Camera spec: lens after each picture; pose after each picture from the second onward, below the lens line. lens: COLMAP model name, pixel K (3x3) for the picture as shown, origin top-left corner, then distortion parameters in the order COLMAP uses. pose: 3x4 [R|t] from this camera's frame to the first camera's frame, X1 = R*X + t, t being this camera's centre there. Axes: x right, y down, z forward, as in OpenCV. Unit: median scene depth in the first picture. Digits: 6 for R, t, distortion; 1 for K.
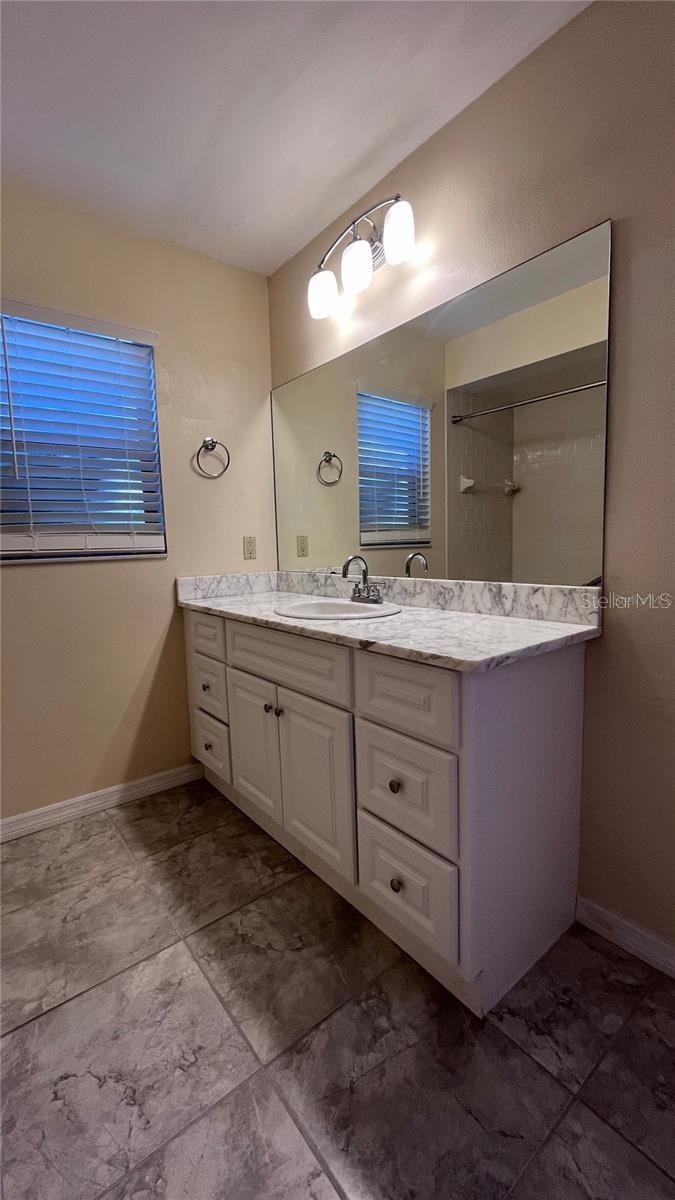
lens RADIAL K [[492.2, 0, 338.3], [0, 492.2, 595.1], [0, 0, 1]] dist [0.002192, -0.000364]
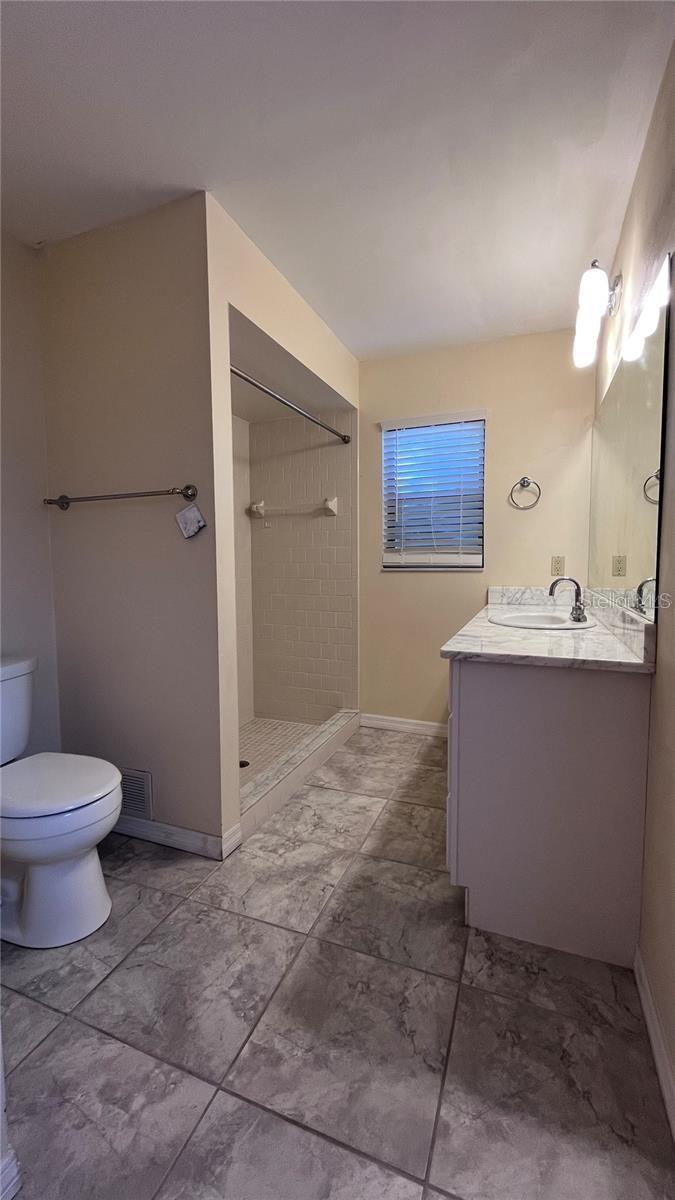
lens RADIAL K [[492.2, 0, 336.4], [0, 492.2, 600.1], [0, 0, 1]] dist [0.002192, -0.000364]
pose [[0.486106, 0.097610, -0.868432, 1.016190], [-0.101737, 0.993306, 0.054698, -0.047539], [0.867958, 0.061763, 0.492782, -0.018547]]
